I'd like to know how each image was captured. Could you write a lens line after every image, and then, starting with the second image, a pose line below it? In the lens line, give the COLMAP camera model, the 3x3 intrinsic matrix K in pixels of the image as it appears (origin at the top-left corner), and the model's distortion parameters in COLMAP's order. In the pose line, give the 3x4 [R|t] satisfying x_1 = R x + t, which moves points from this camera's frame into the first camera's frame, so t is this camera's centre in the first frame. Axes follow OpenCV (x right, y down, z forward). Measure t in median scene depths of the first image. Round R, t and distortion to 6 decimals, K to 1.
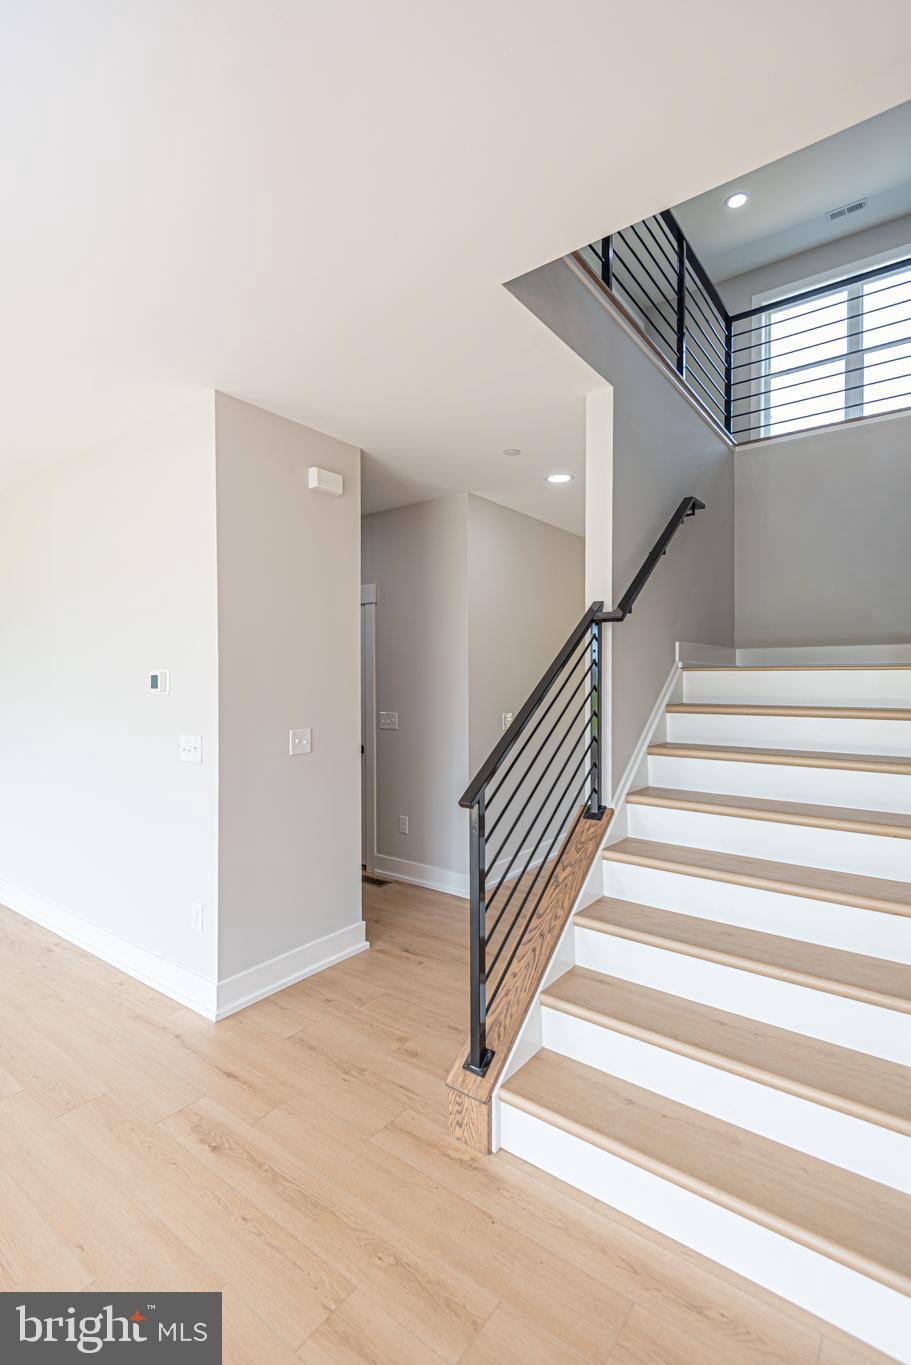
lens RADIAL K [[628.7, 0, 467.1], [0, 628.7, 682.4], [0, 0, 1]] dist [0.015099, -0.004872]
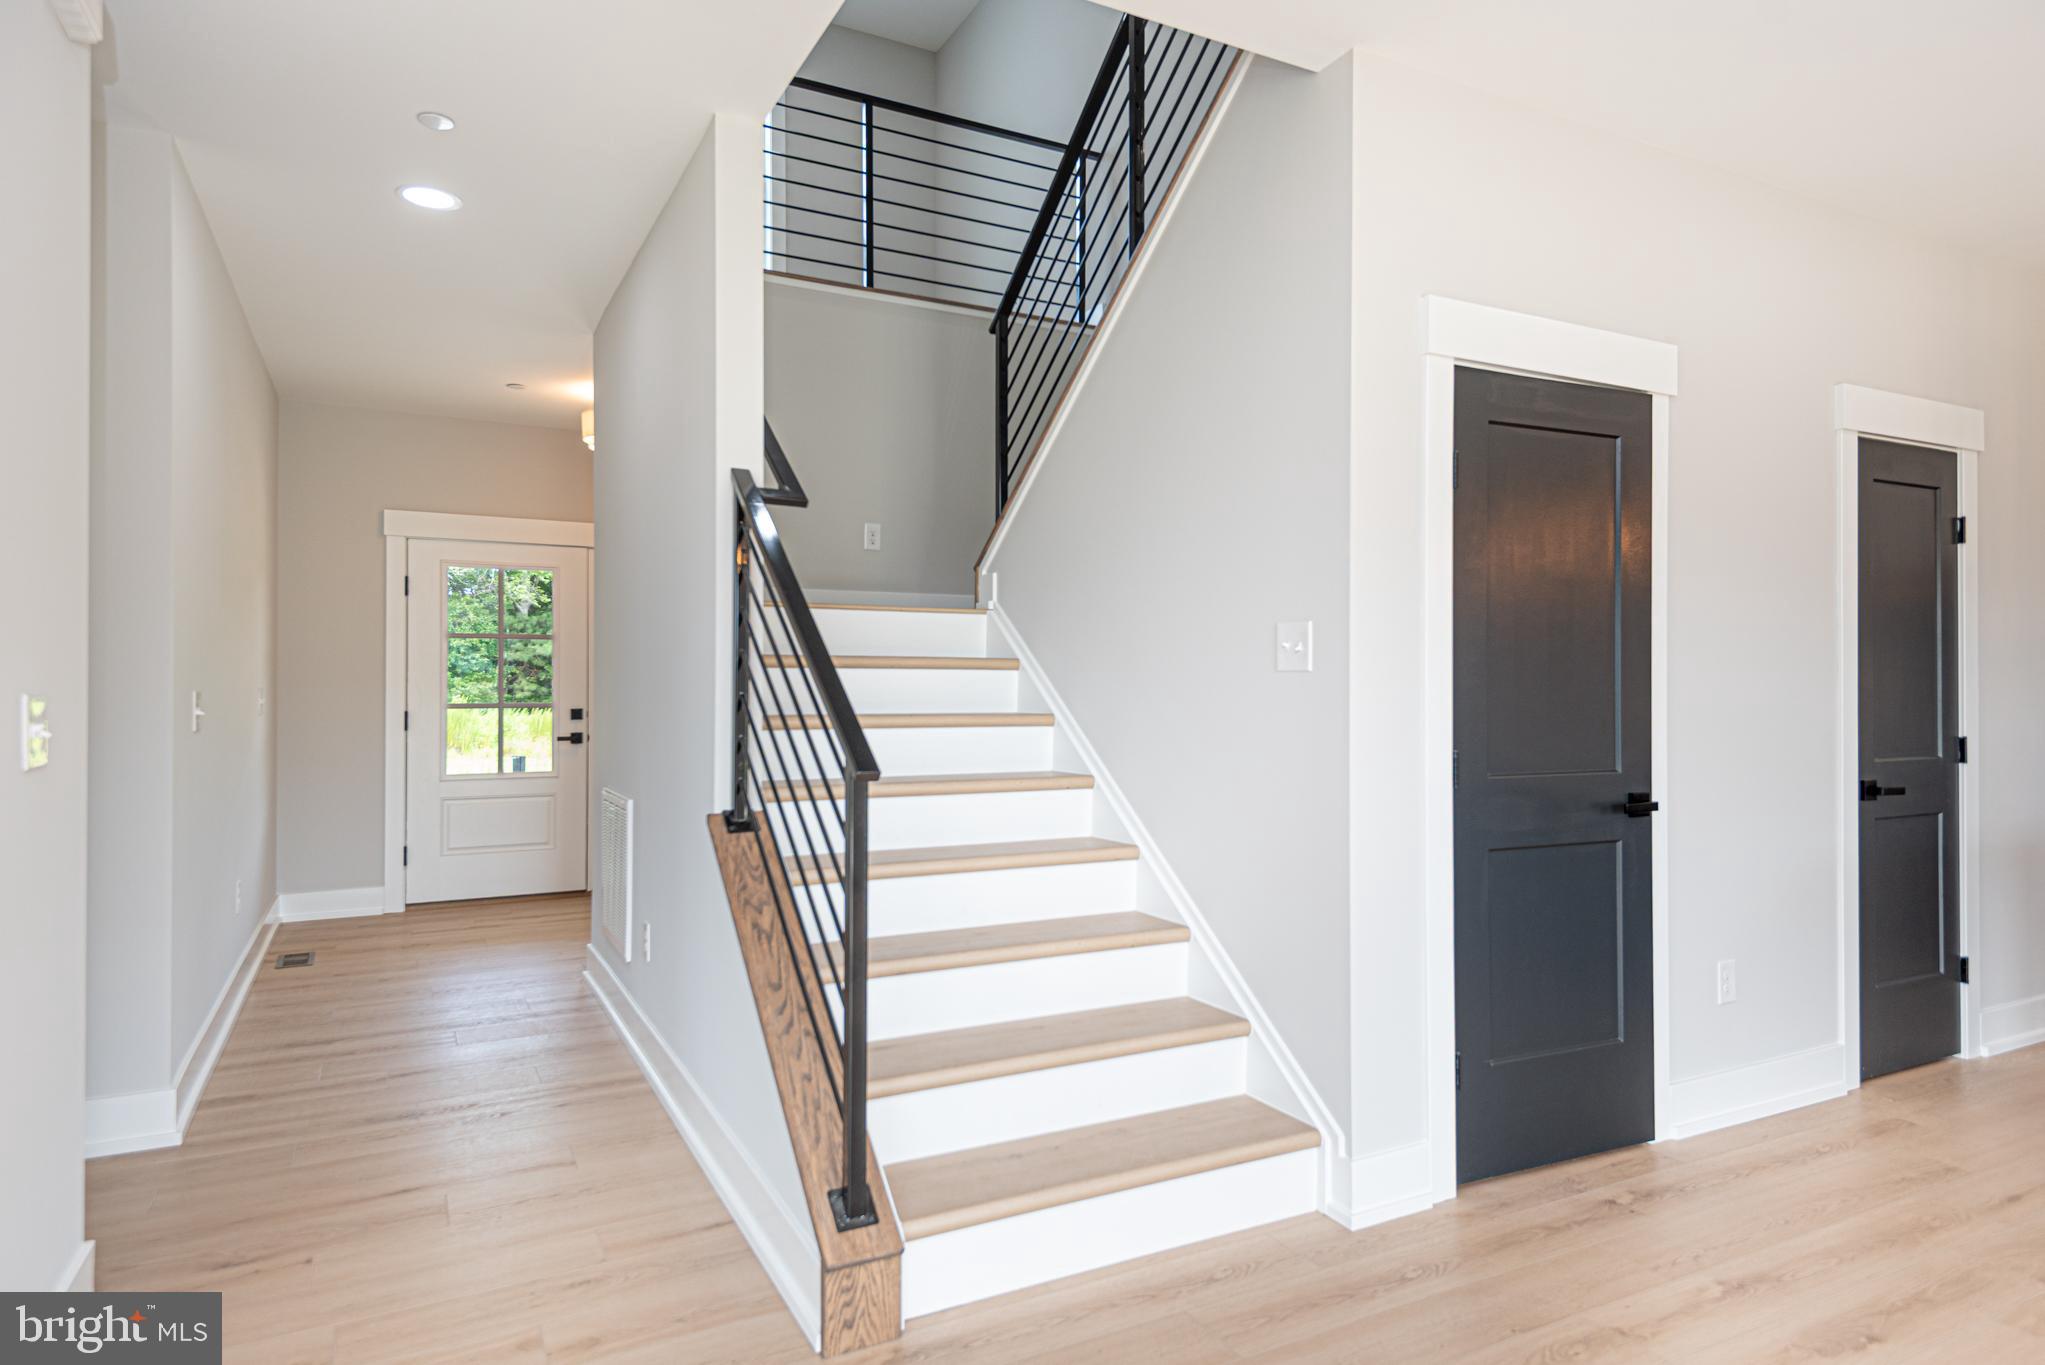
lens RADIAL K [[1159.0, 0, 1017.9], [0, 1159.0, 672.3], [0, 0, 1]] dist [0.004939, 0.000945]
pose [[0.439575, 0.007535, 0.898174, -0.909724], [0.009961, 0.999862, -0.013263, 0.117752], [-0.898151, 0.014776, 0.439439, 0.387361]]
